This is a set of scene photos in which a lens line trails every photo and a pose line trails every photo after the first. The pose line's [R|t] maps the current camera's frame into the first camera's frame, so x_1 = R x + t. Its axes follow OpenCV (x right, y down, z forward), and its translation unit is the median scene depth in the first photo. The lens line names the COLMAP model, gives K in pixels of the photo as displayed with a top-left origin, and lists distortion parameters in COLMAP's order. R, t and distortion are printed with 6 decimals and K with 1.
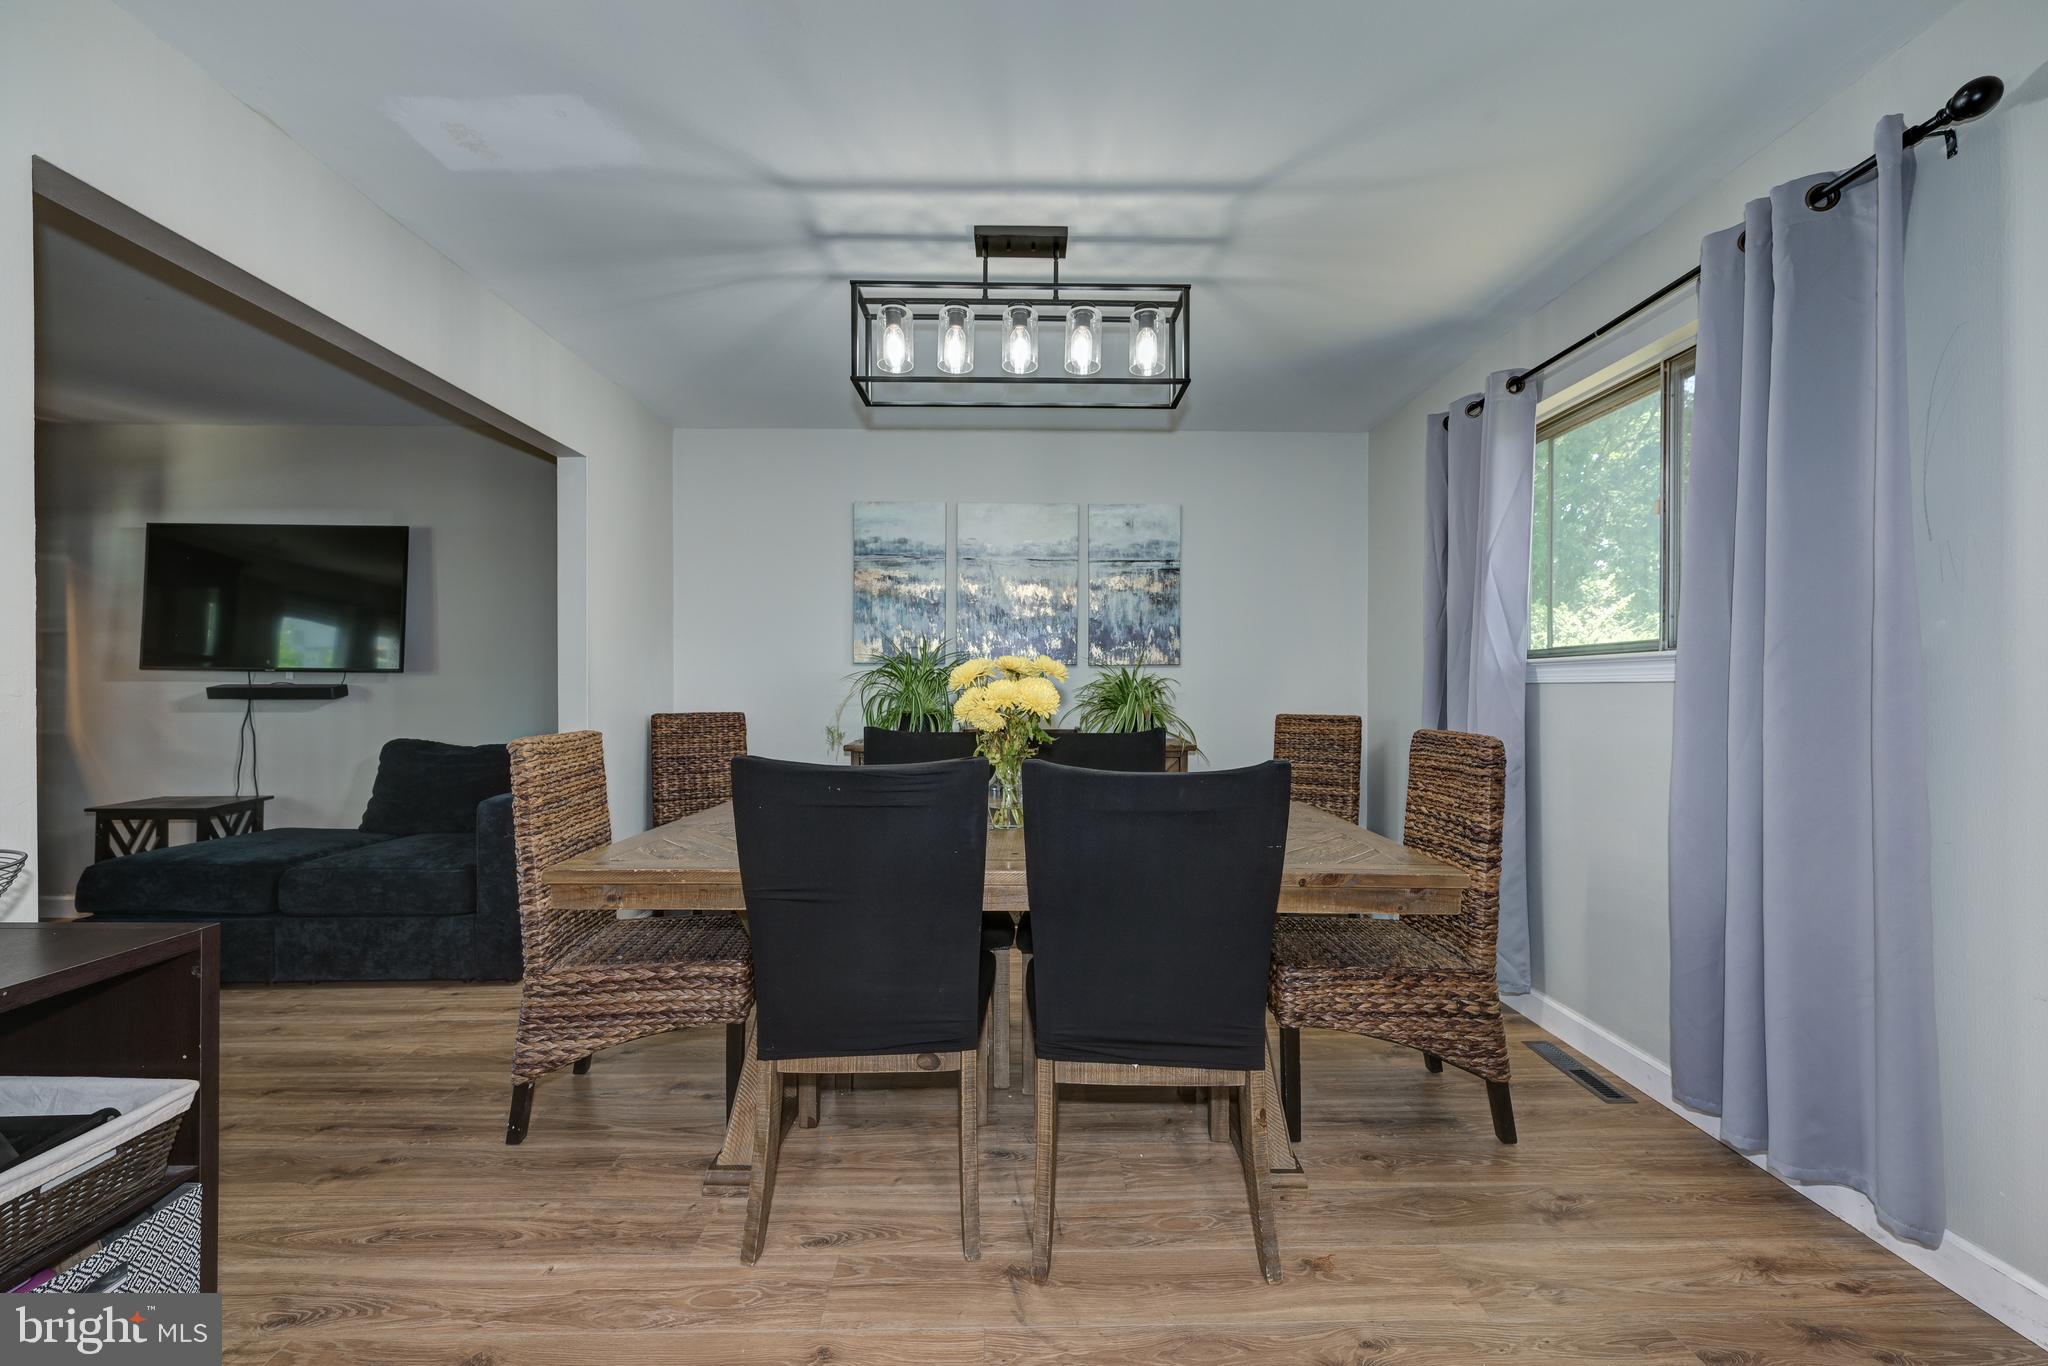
lens RADIAL K [[838.6, 0, 1013.2], [0, 838.6, 702.7], [0, 0, 1]] dist [0.003266, -0.001276]
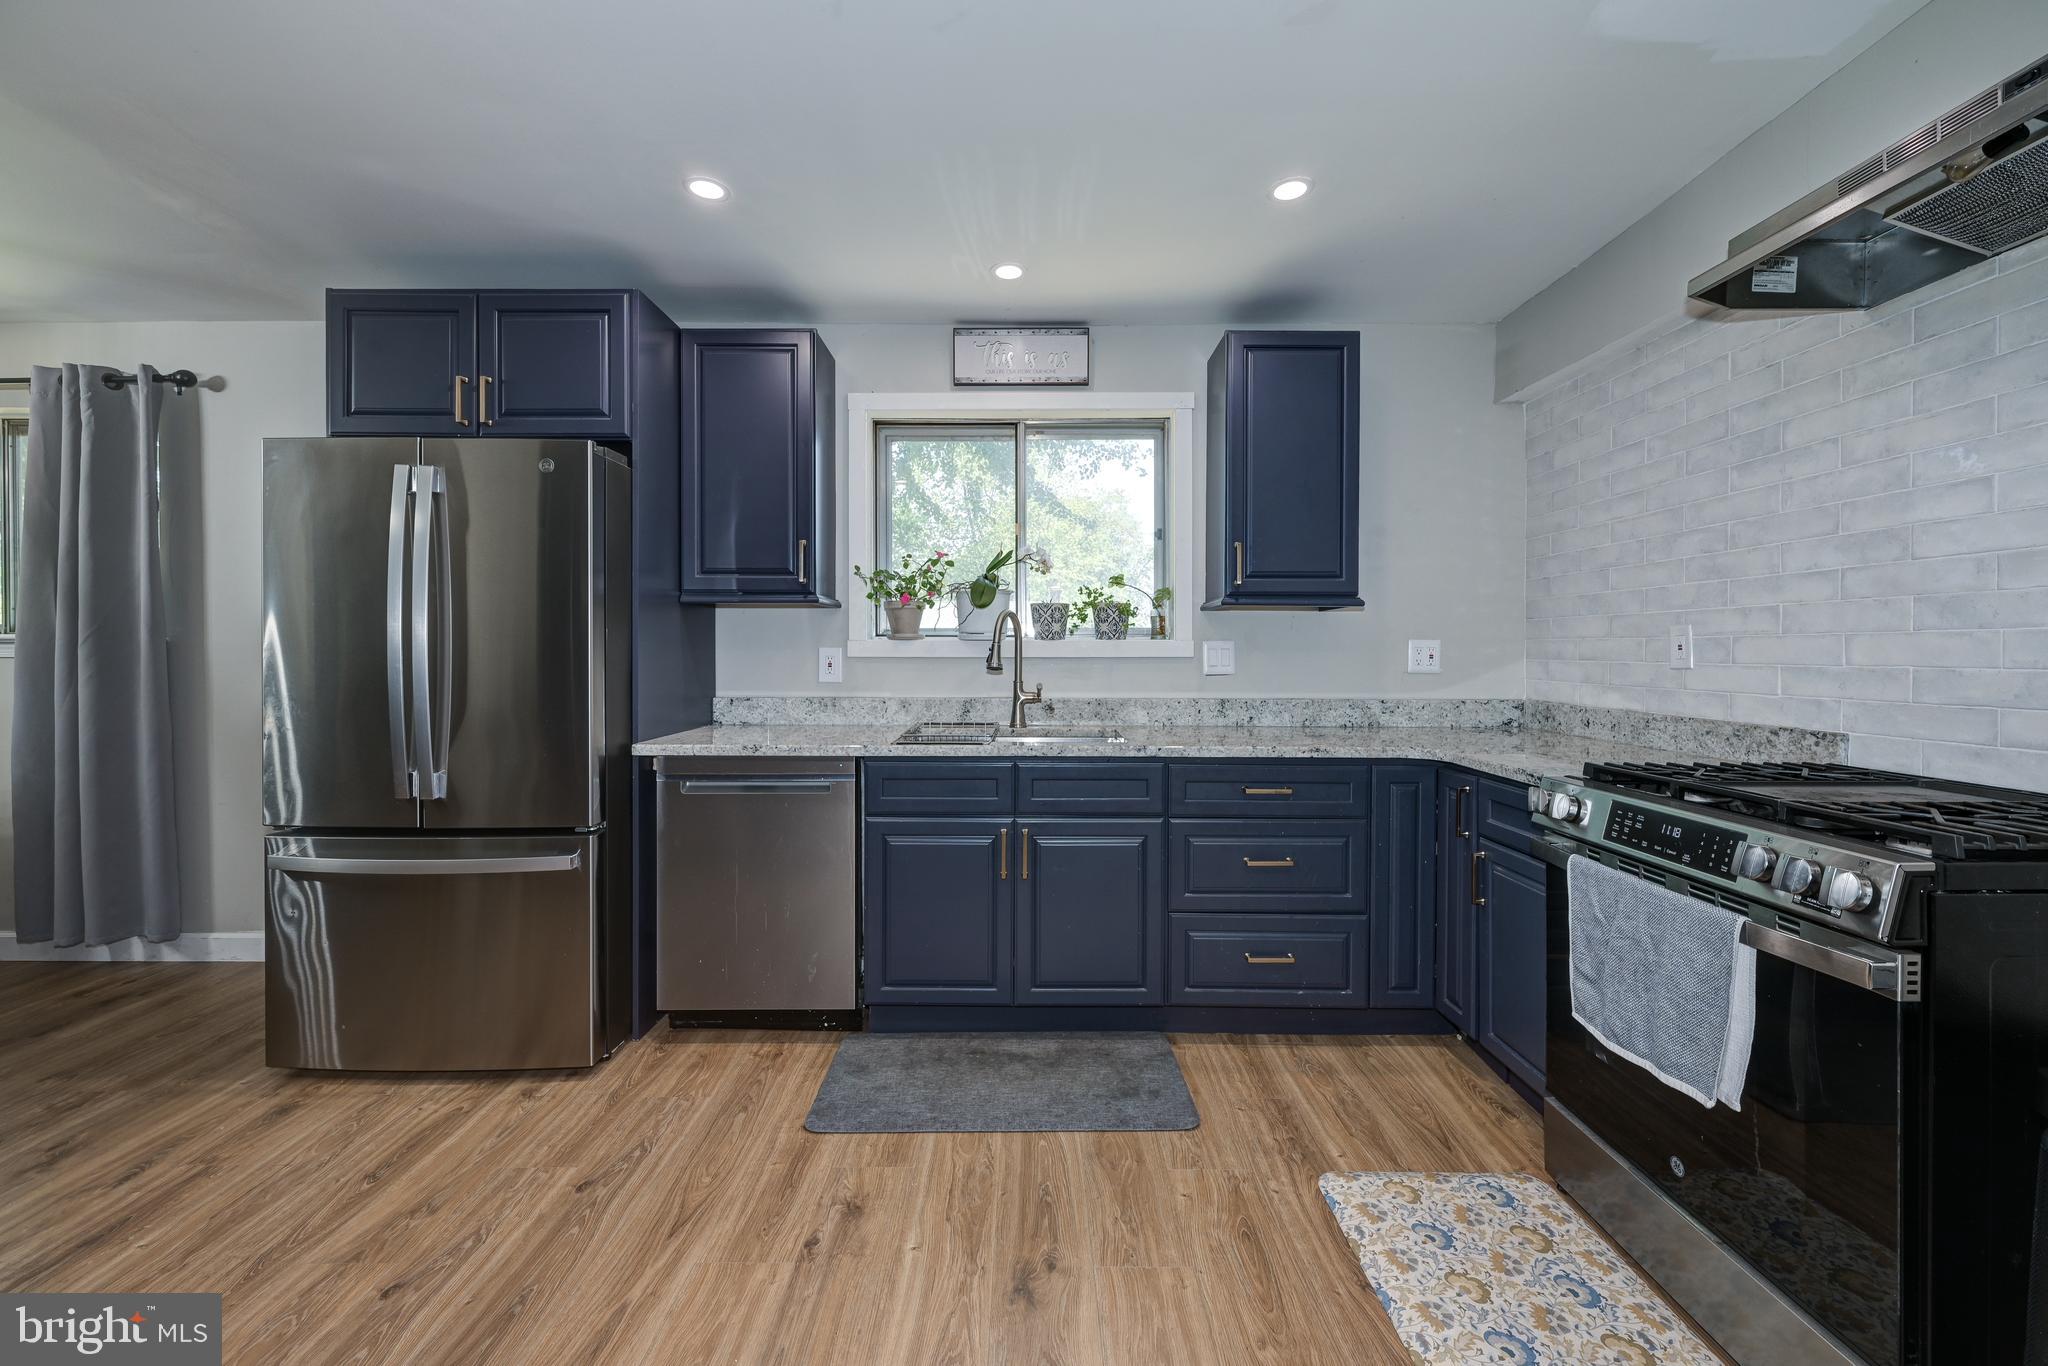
lens RADIAL K [[838.6, 0, 1026.6], [0, 838.6, 657.9], [0, 0, 1]] dist [0.003266, -0.001276]
pose [[0.020552, -0.008087, 0.999756, -0.304073], [0.015501, 0.999850, 0.007769, -0.003810], [-0.999669, 0.015338, 0.020674, -0.375992]]
